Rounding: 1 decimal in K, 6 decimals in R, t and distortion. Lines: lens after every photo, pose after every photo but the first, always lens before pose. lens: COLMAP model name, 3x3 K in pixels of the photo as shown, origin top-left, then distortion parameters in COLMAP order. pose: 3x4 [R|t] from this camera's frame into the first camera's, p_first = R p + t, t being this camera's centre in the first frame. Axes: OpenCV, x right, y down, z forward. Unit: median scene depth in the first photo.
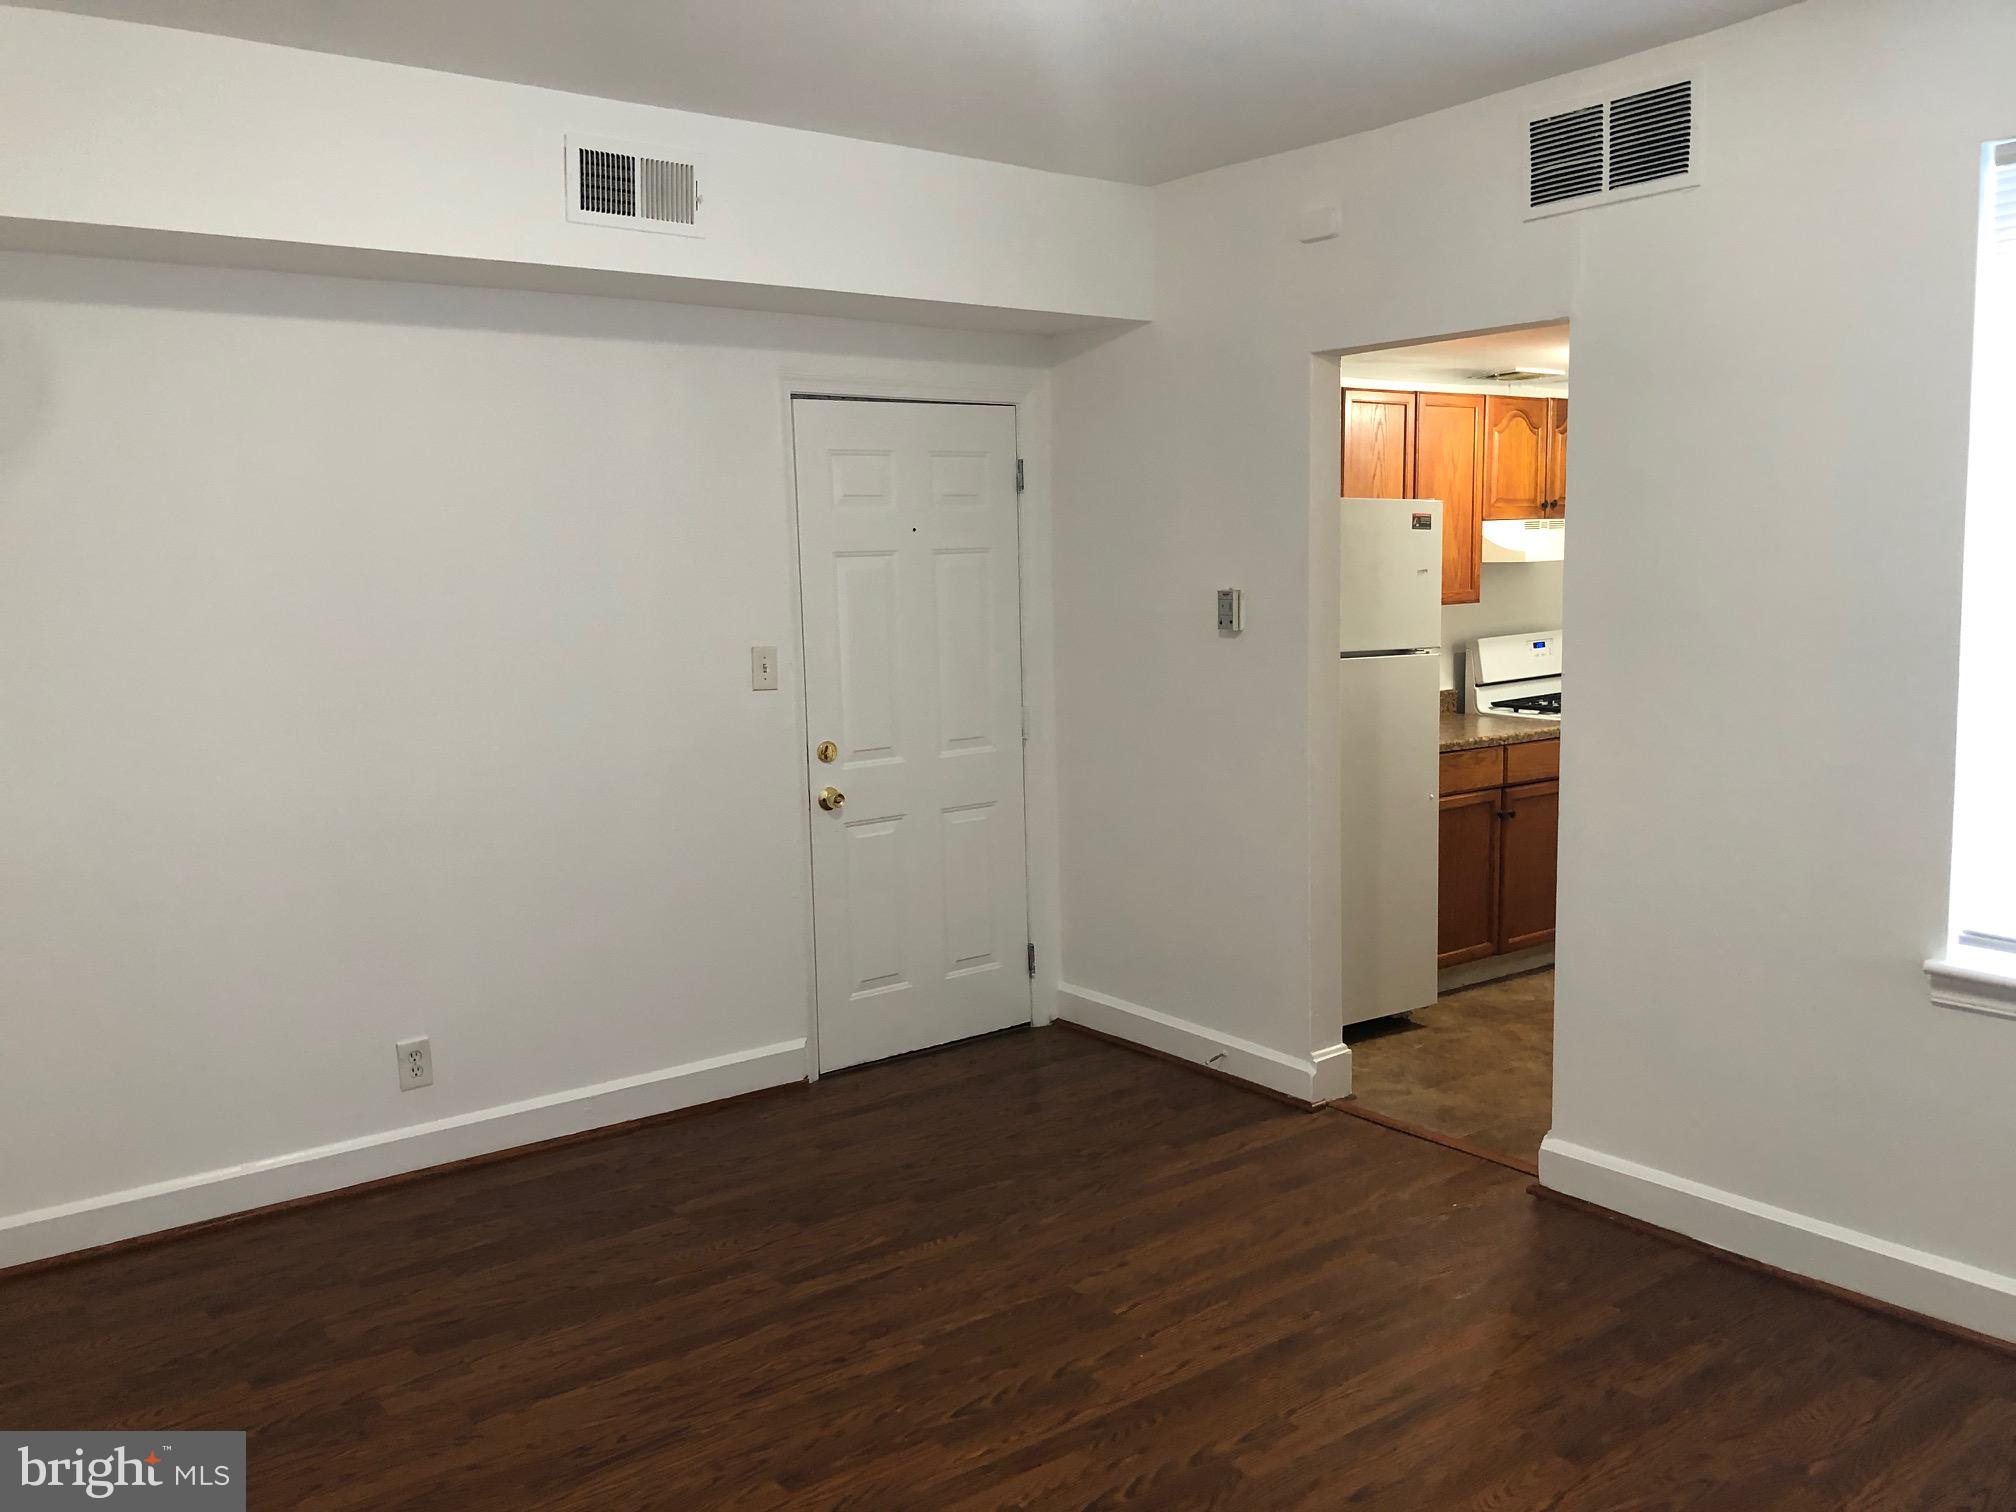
lens RADIAL K [[1660.8, 0, 998.3], [0, 1660.8, 752.4], [0, 0, 1]] dist [0.039882, -0.057481]
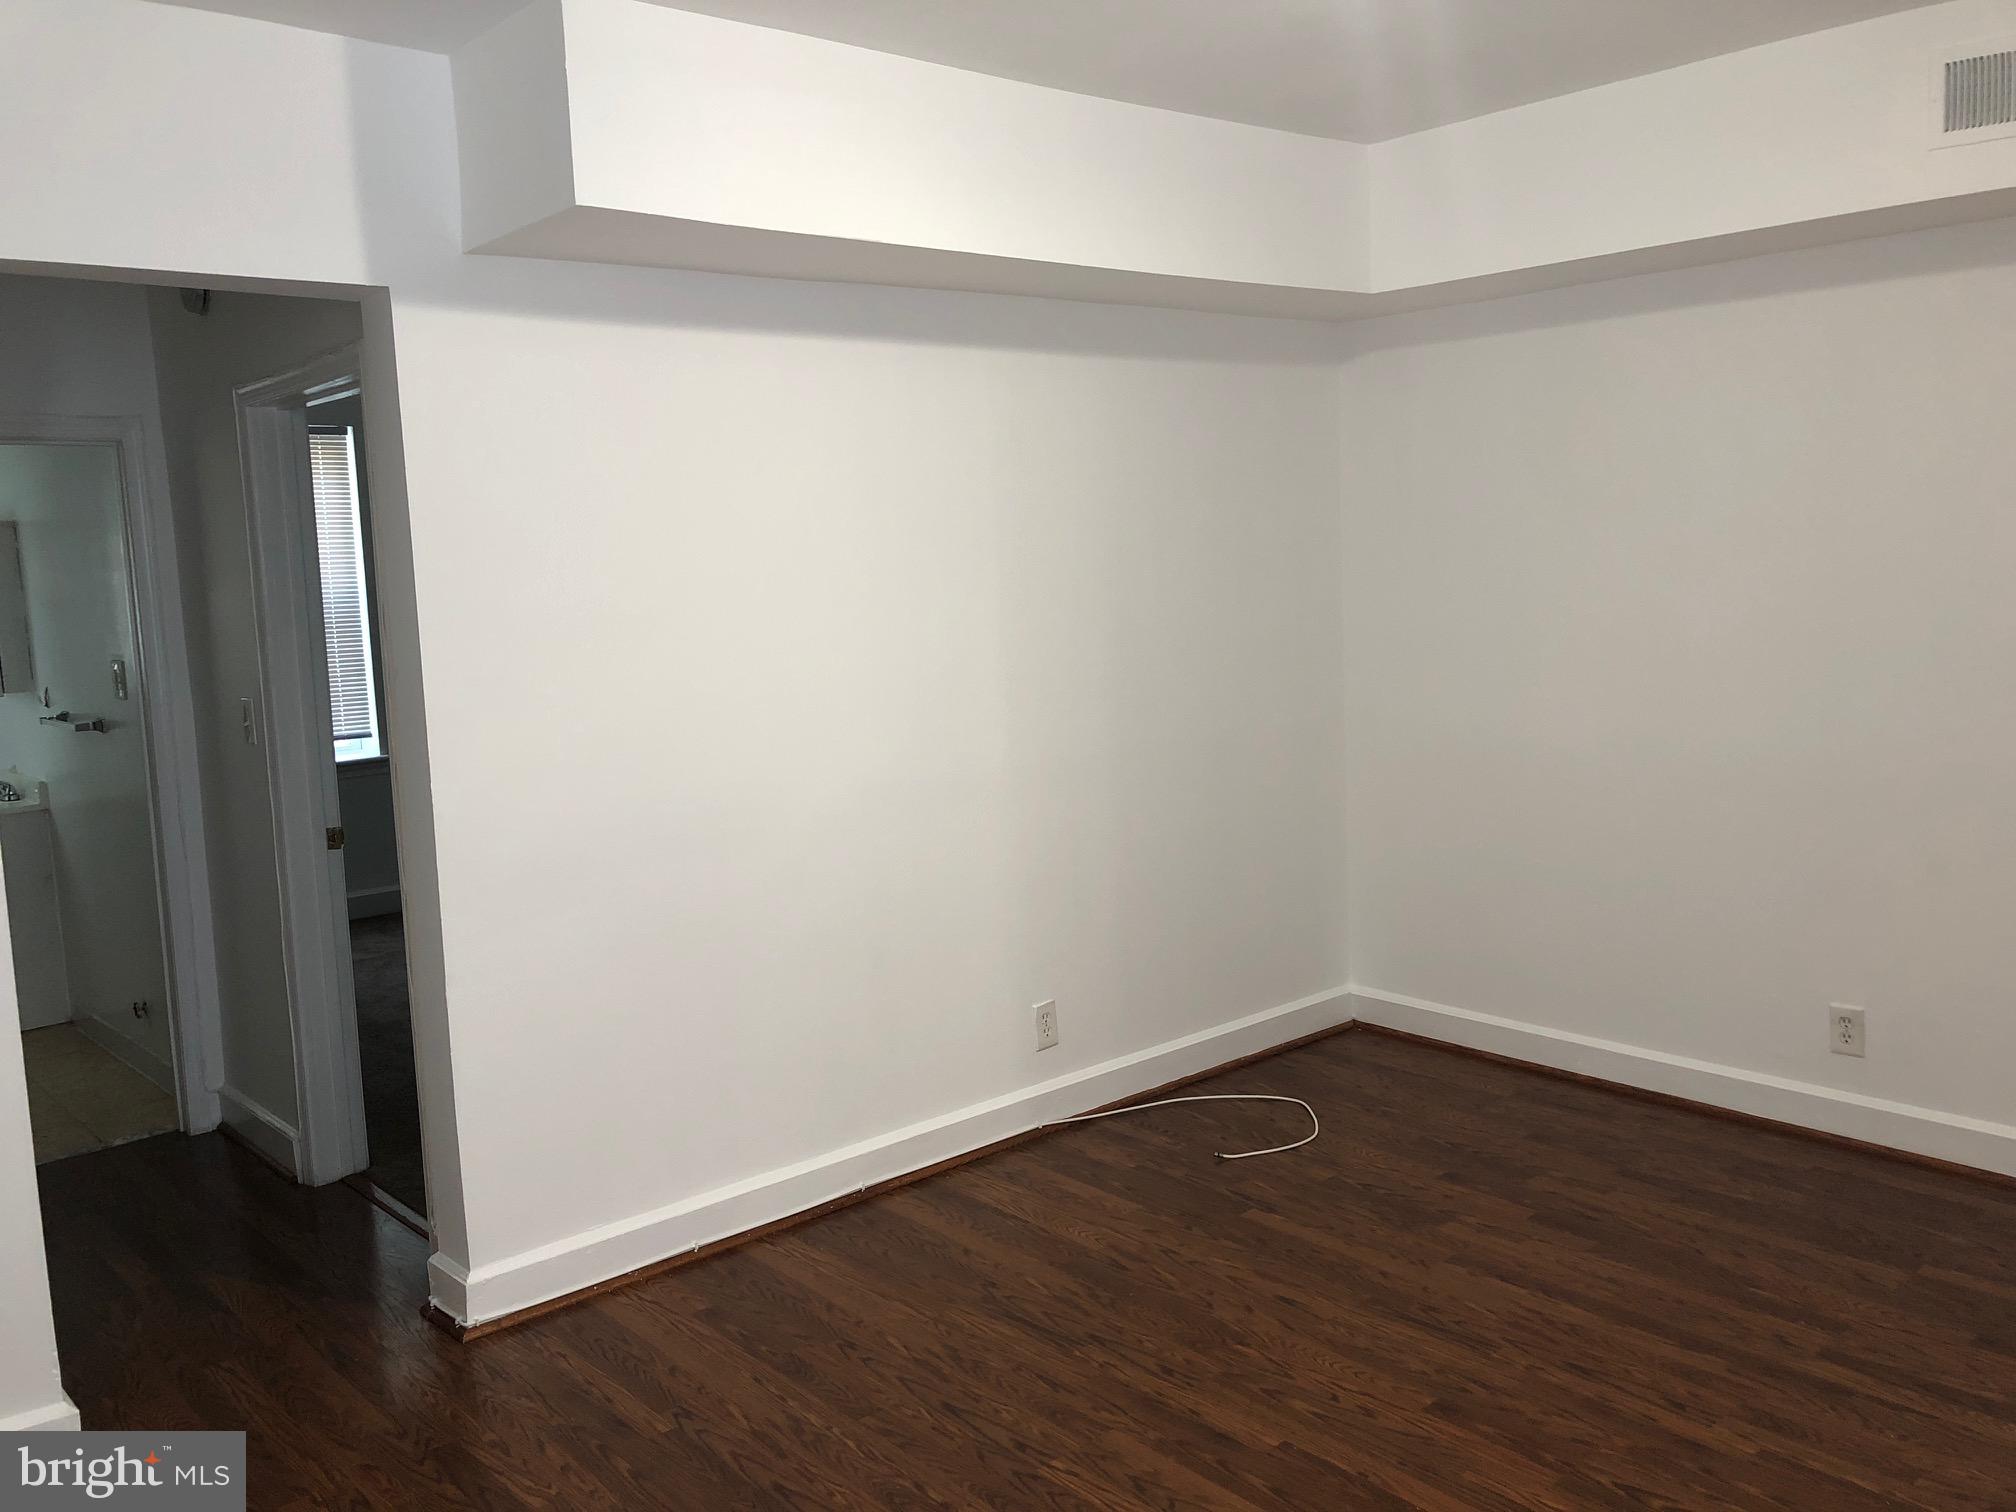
lens RADIAL K [[1660.8, 0, 999.2], [0, 1660.8, 760.2], [0, 0, 1]] dist [0.039882, -0.057481]
pose [[0.083248, 0.148341, -0.985426, 0.693127], [-0.093710, 0.985642, 0.140457, -0.078896], [0.992113, 0.080652, 0.095954, 0.479104]]
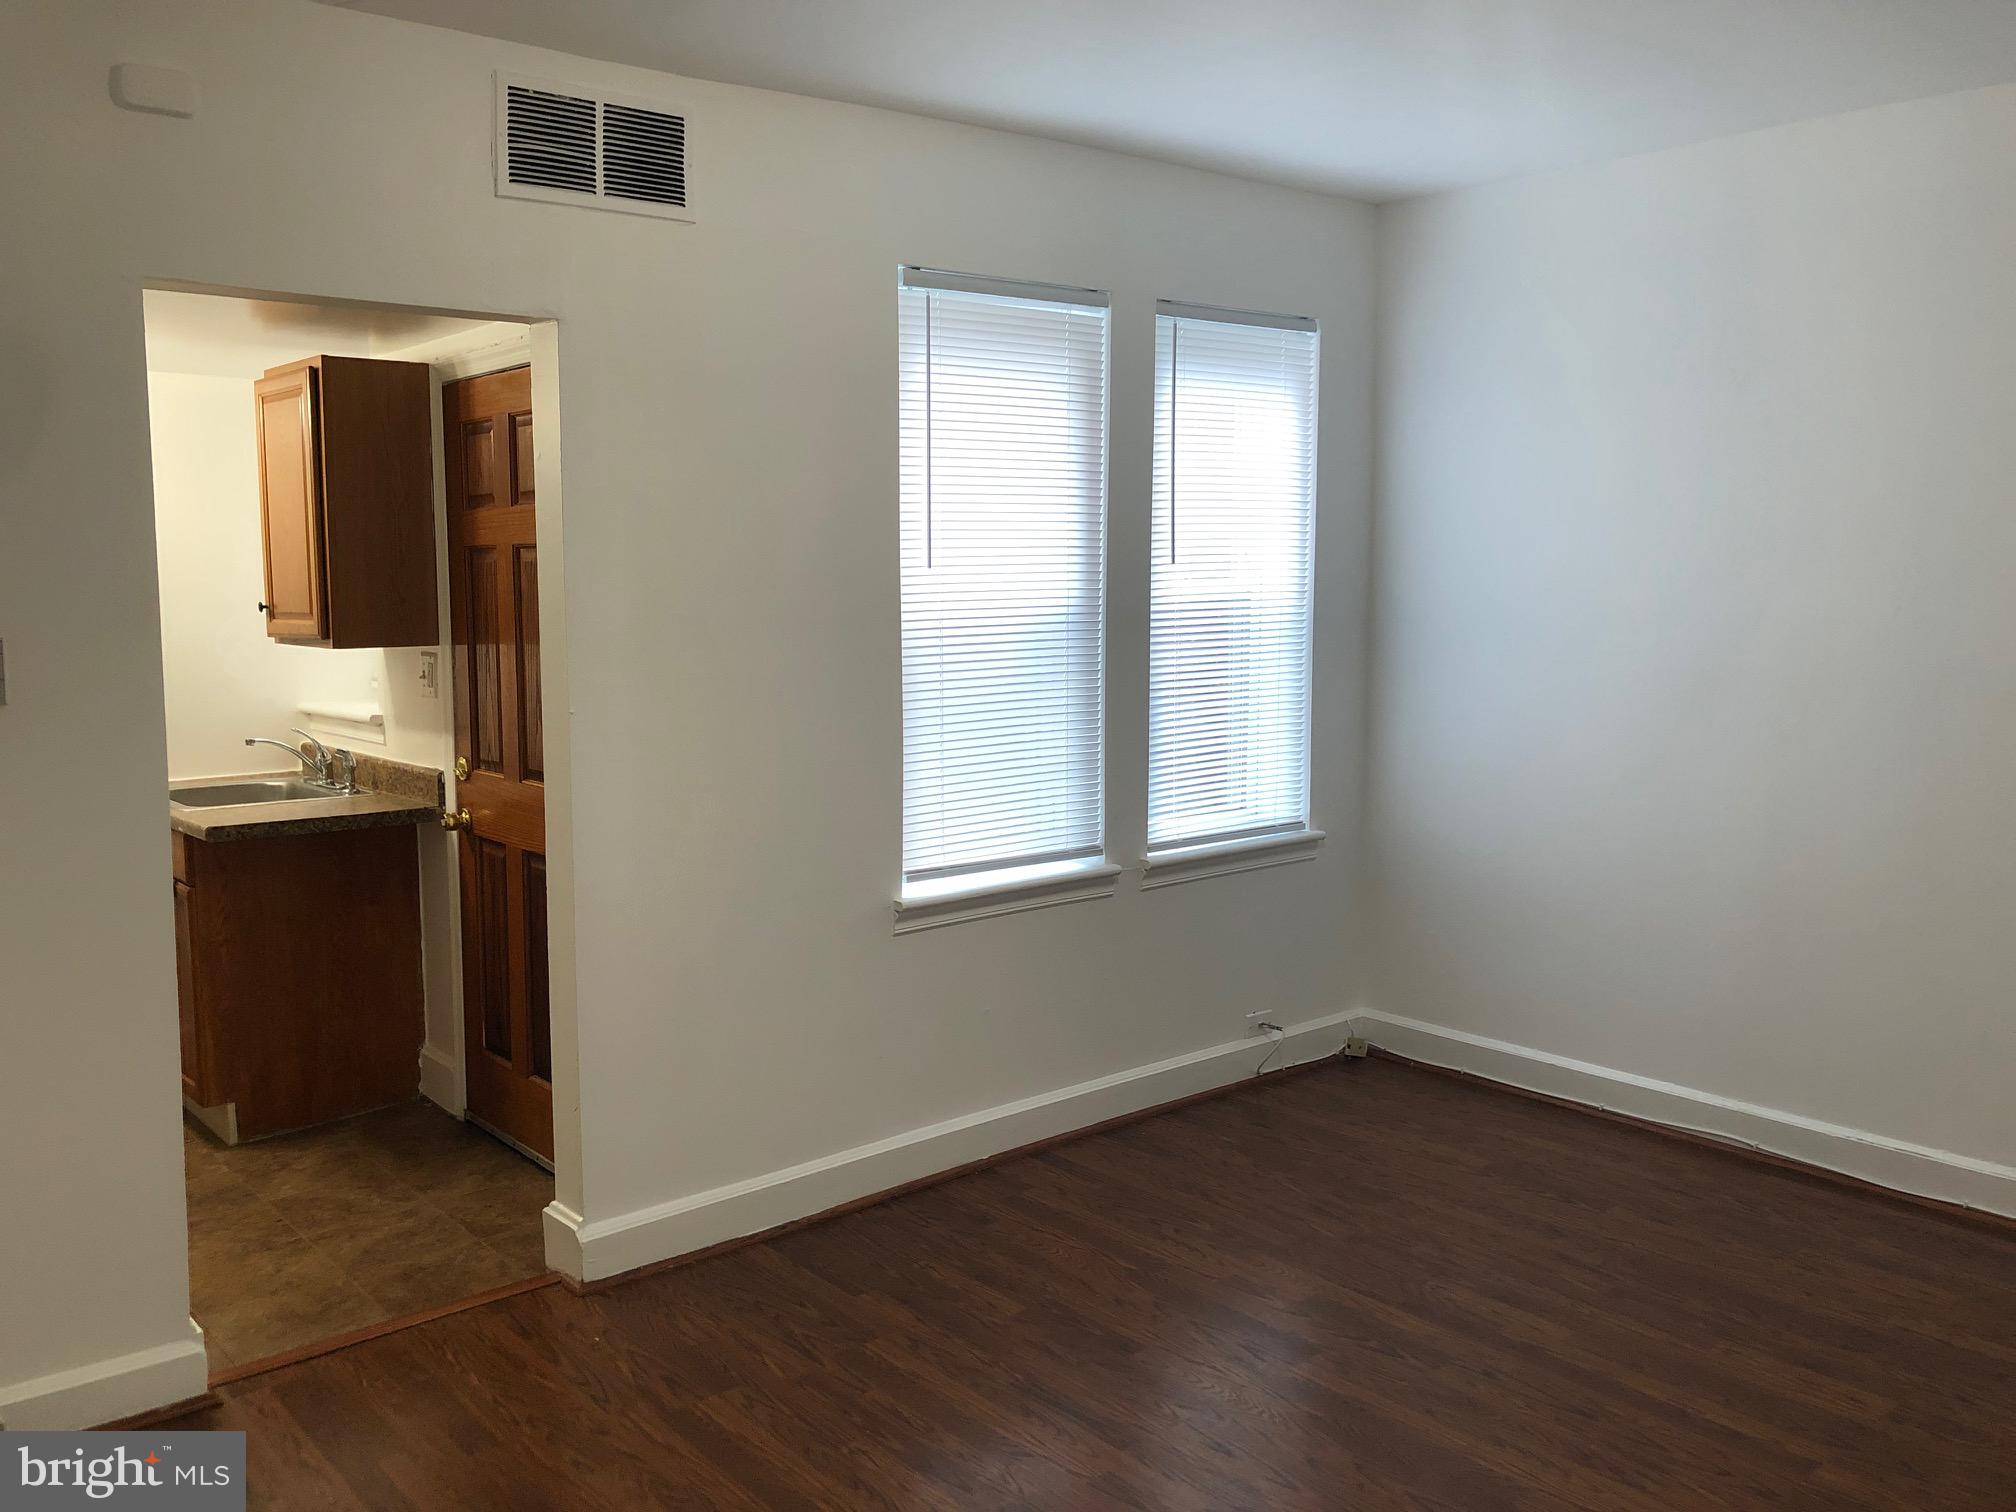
lens RADIAL K [[1660.8, 0, 947.9], [0, 1660.8, 726.8], [0, 0, 1]] dist [0.039882, -0.057481]
pose [[-0.039667, -0.069935, 0.996763, -0.633760], [0.133416, 0.988245, 0.074647, -0.086519], [-0.990266, 0.135945, -0.029871, 0.913017]]
